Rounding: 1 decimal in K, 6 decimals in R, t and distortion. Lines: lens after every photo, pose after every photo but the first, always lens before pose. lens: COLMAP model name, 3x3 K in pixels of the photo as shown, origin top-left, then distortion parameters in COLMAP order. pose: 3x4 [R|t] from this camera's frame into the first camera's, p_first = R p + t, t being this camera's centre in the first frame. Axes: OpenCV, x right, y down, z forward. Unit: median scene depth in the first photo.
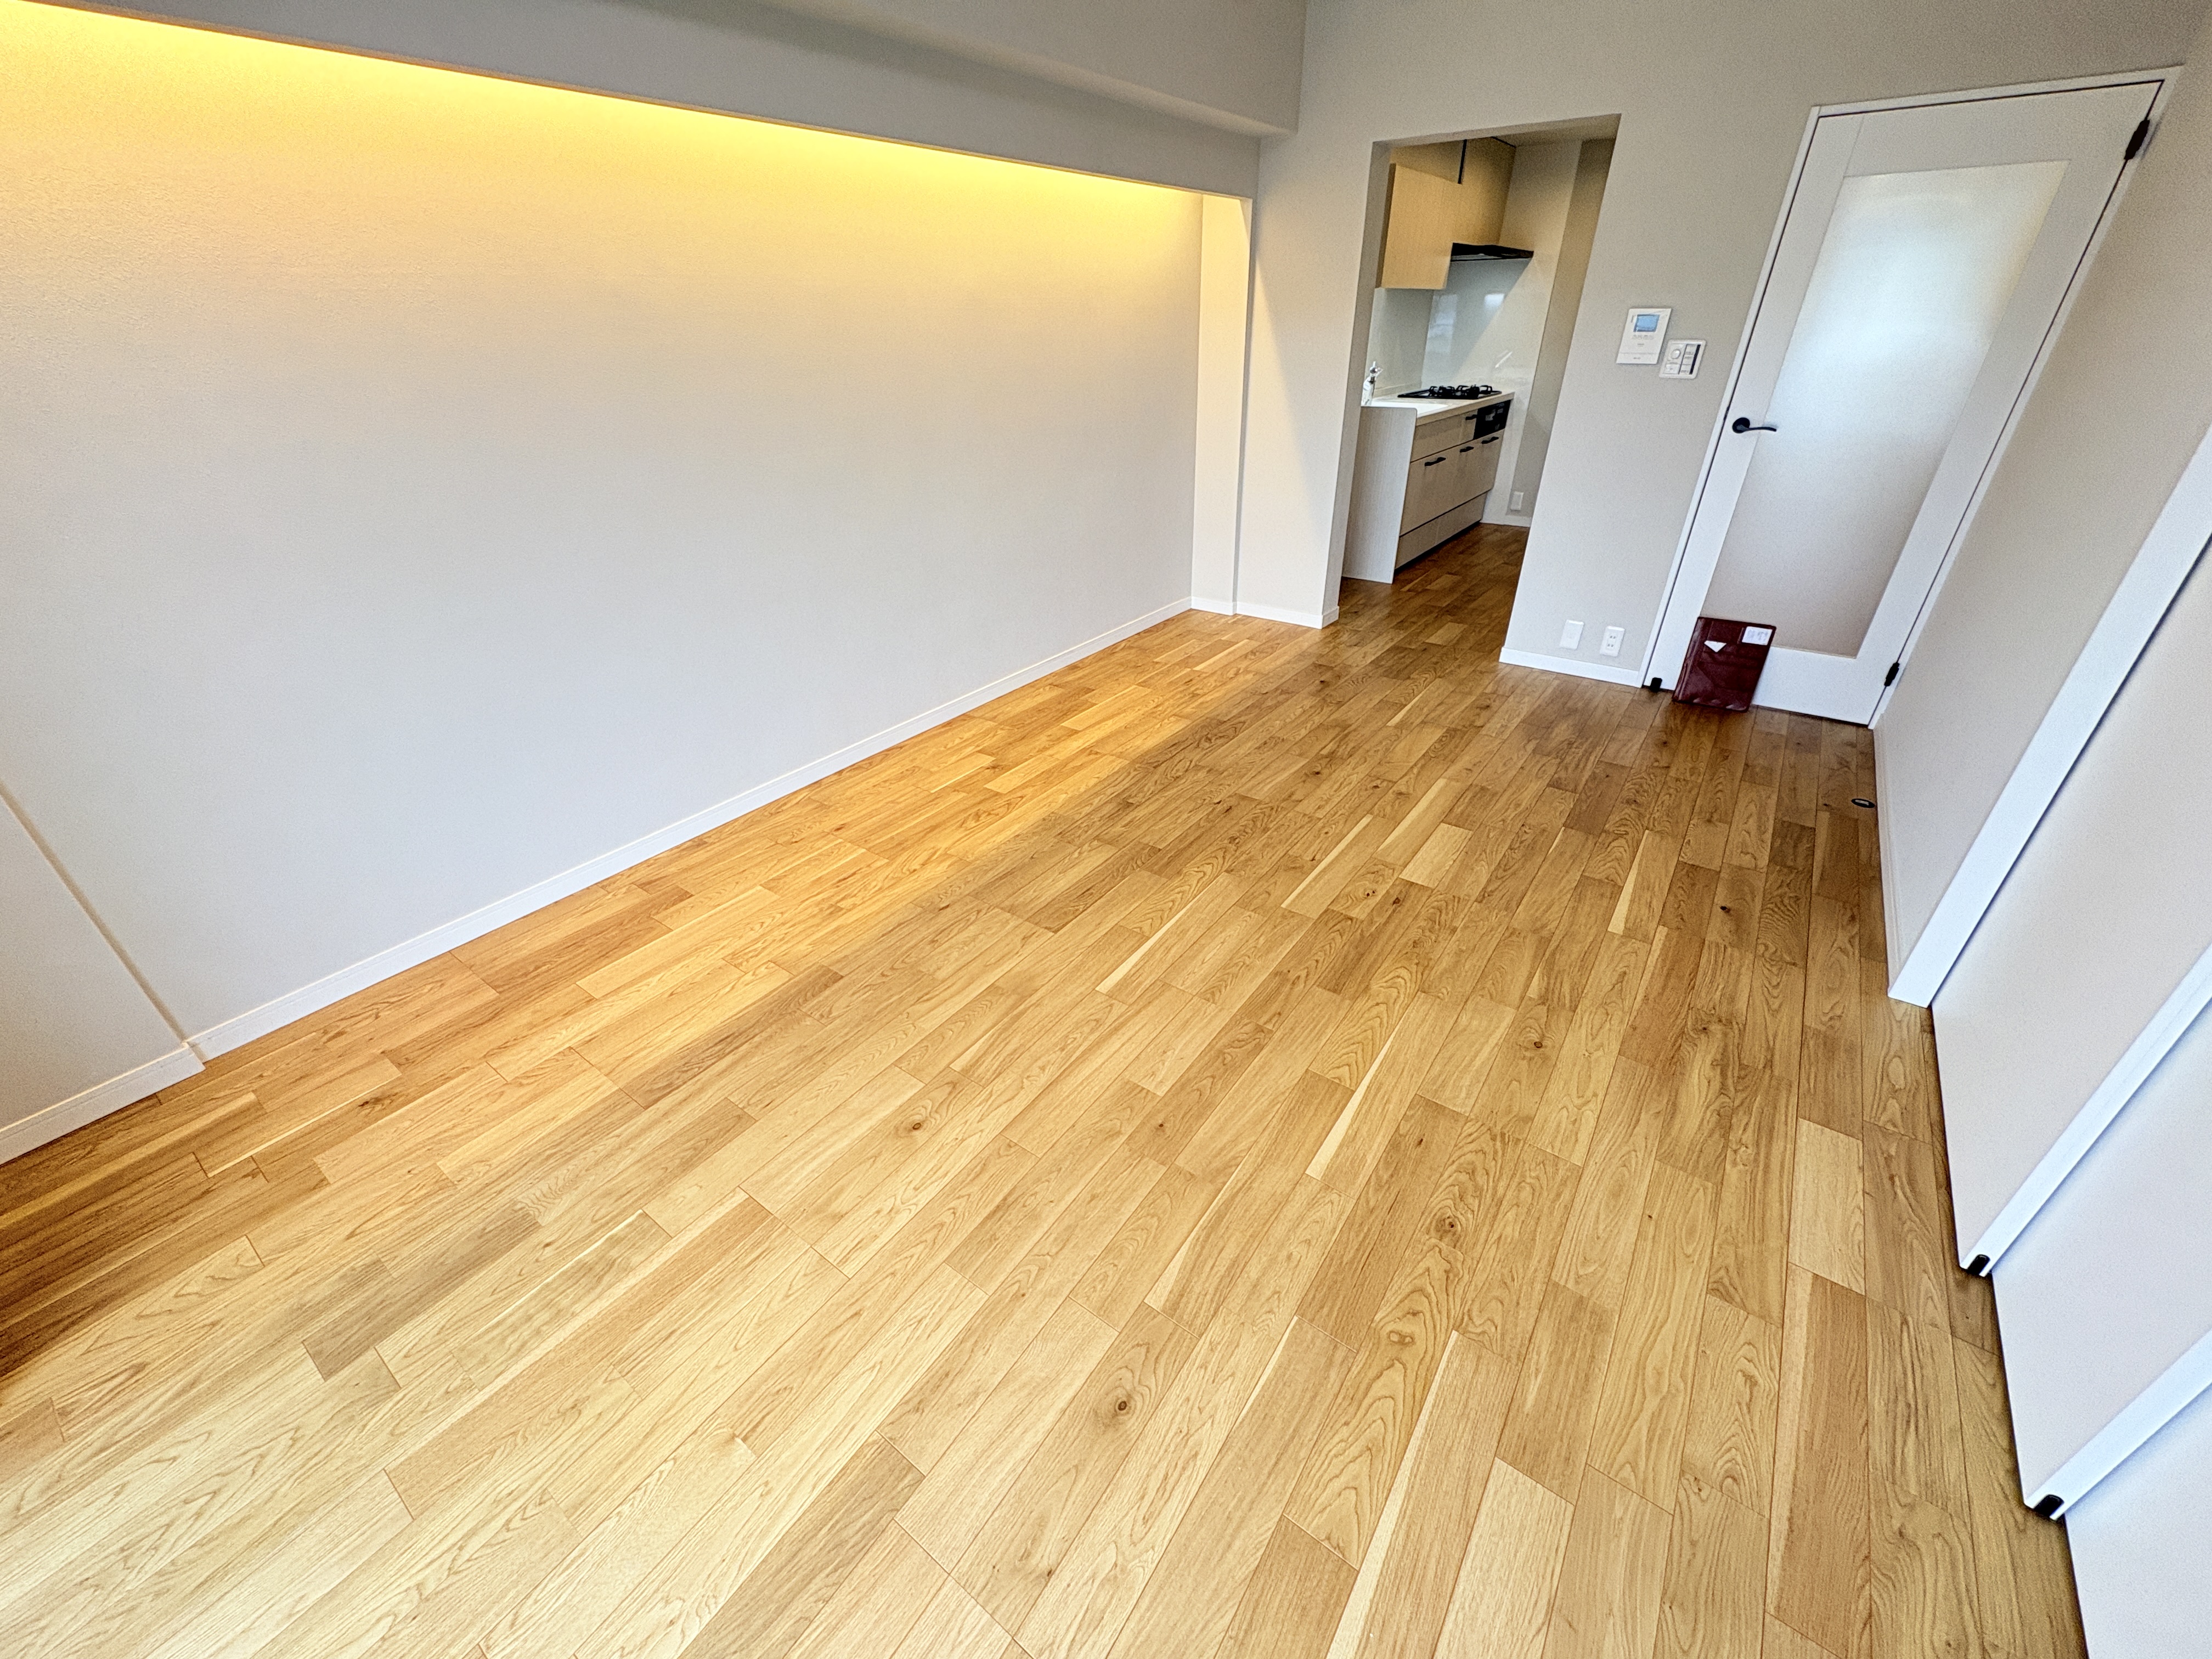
lens RADIAL K [[879.8, 0, 1107.7], [0, 879.8, 830.7], [0, 0, 1]] dist [0.001220, -0.000085]
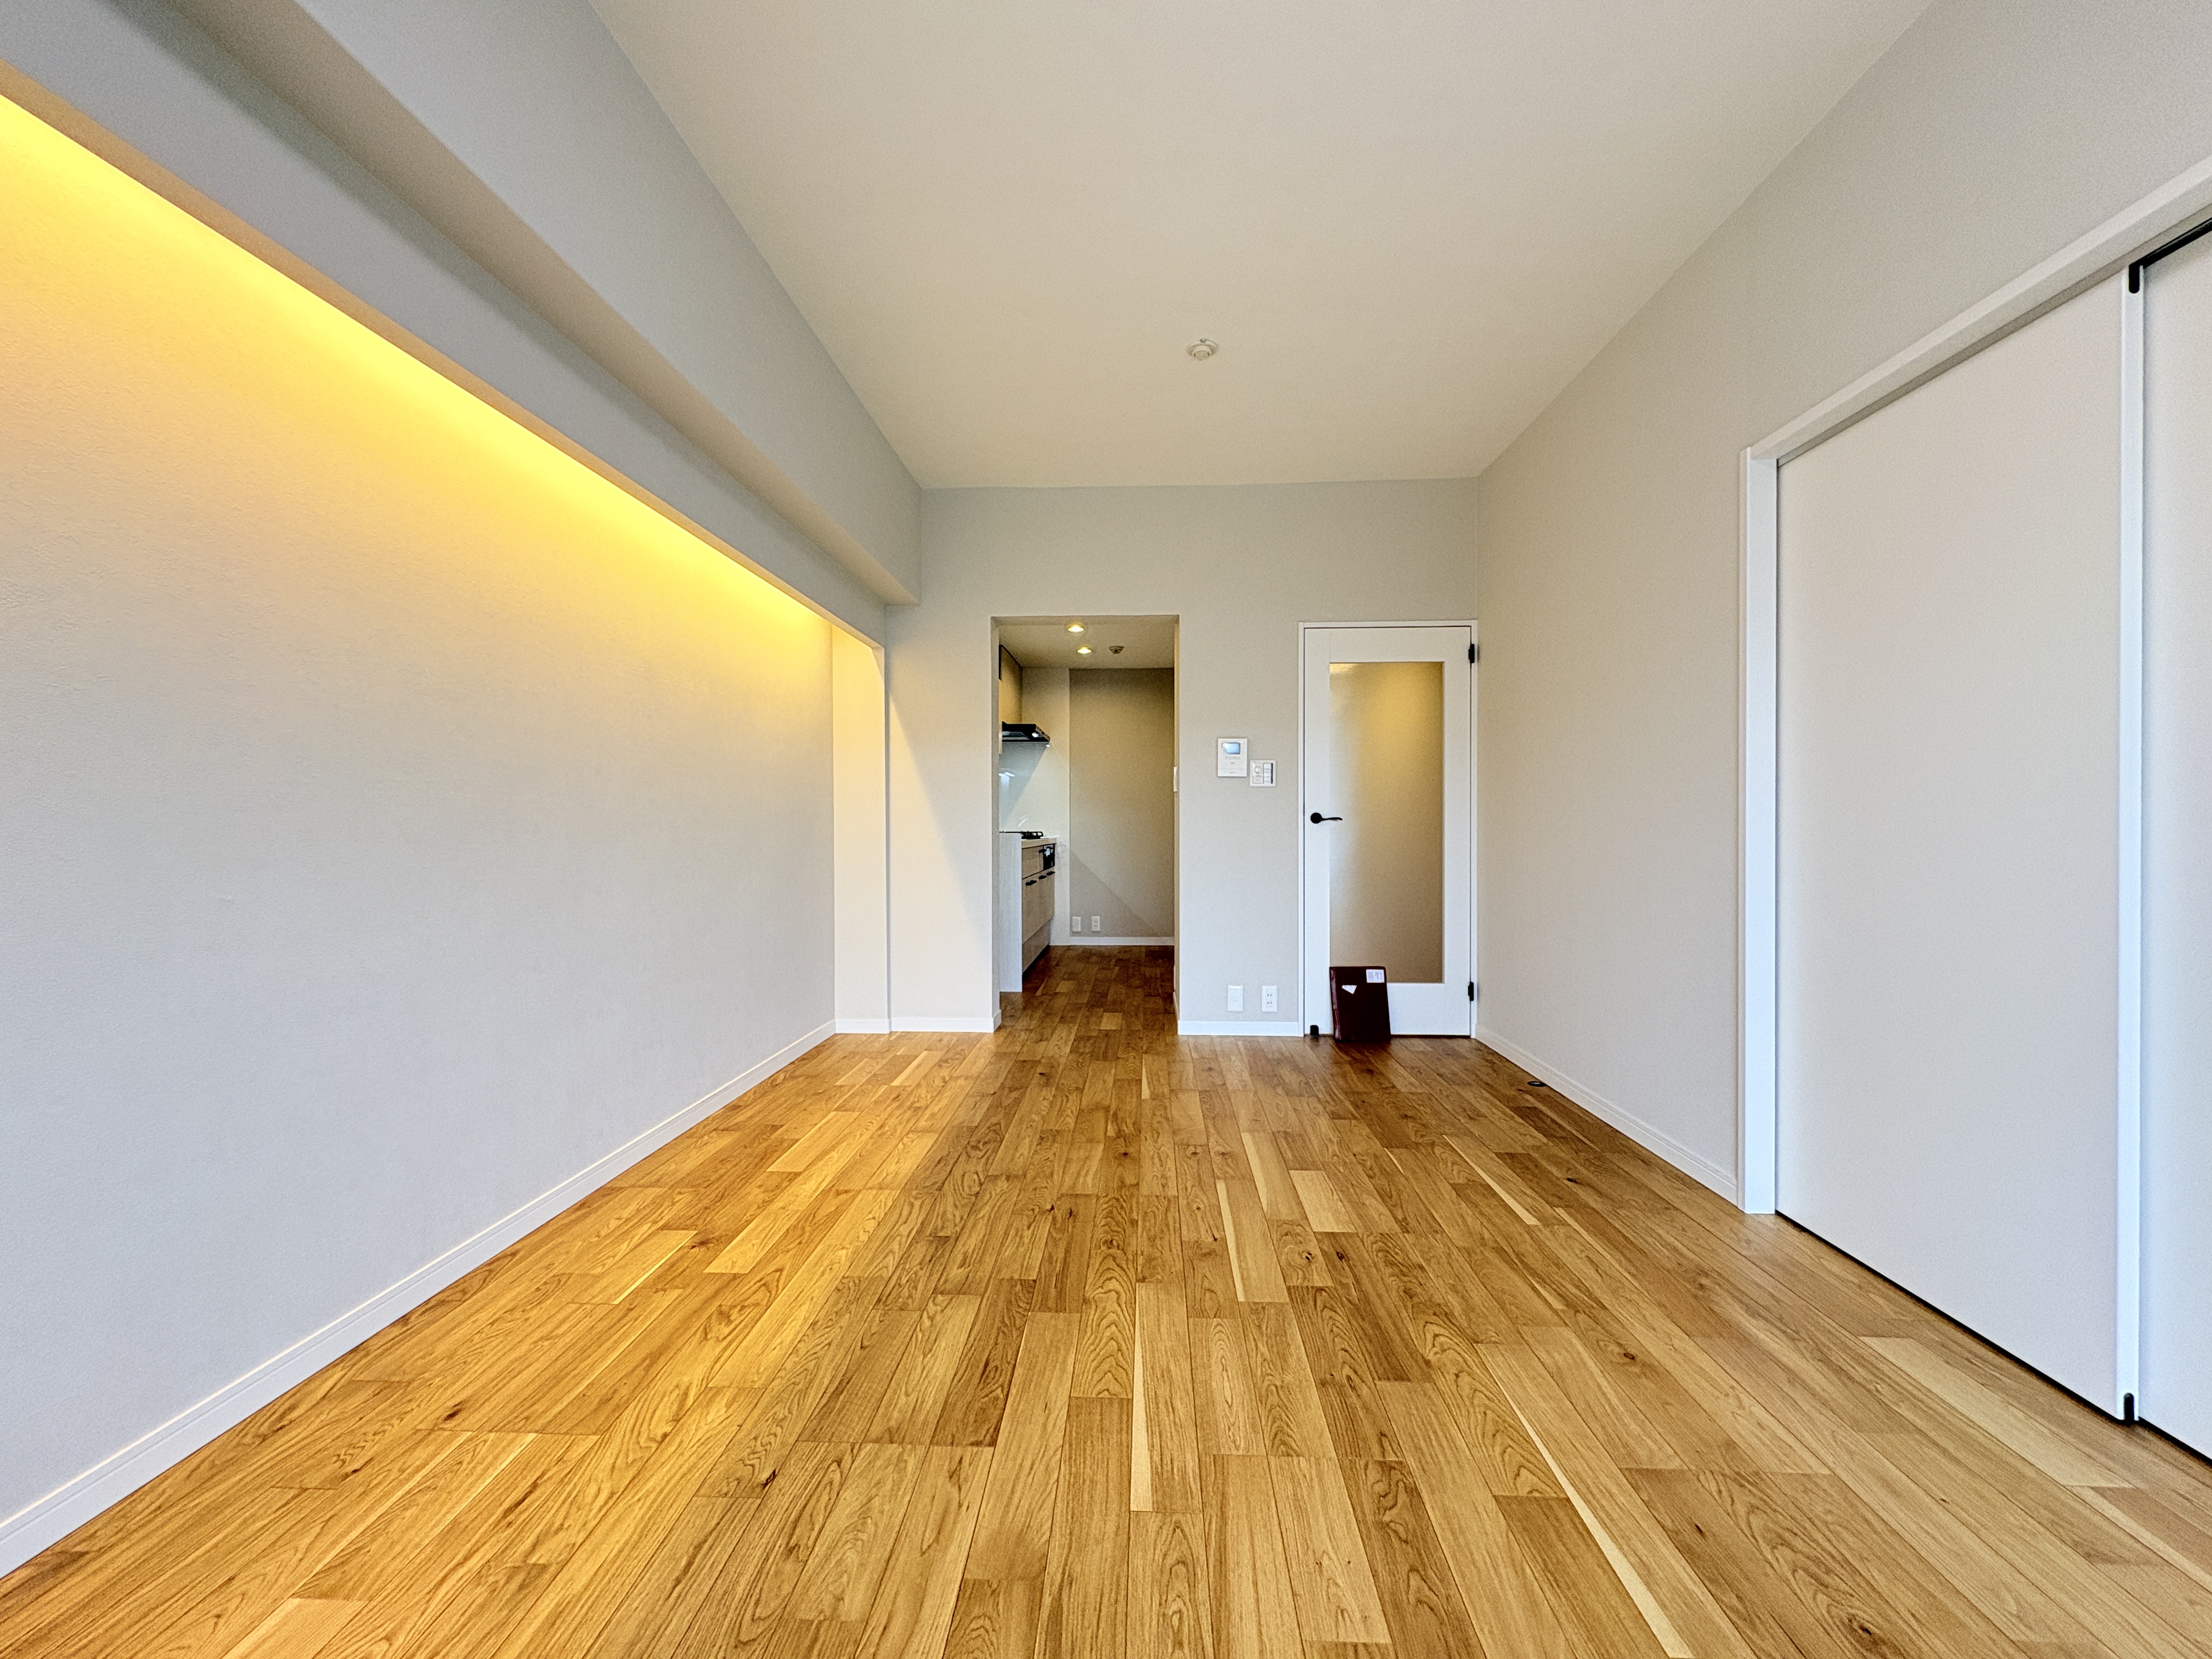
lens RADIAL K [[879.8, 0, 1107.7], [0, 879.8, 830.7], [0, 0, 1]] dist [0.001220, -0.000085]
pose [[0.836553, 0.012196, 0.547750, -0.278805], [0.266819, 0.864118, -0.426741, 0.025755], [-0.478525, 0.503142, 0.719626, 0.271756]]
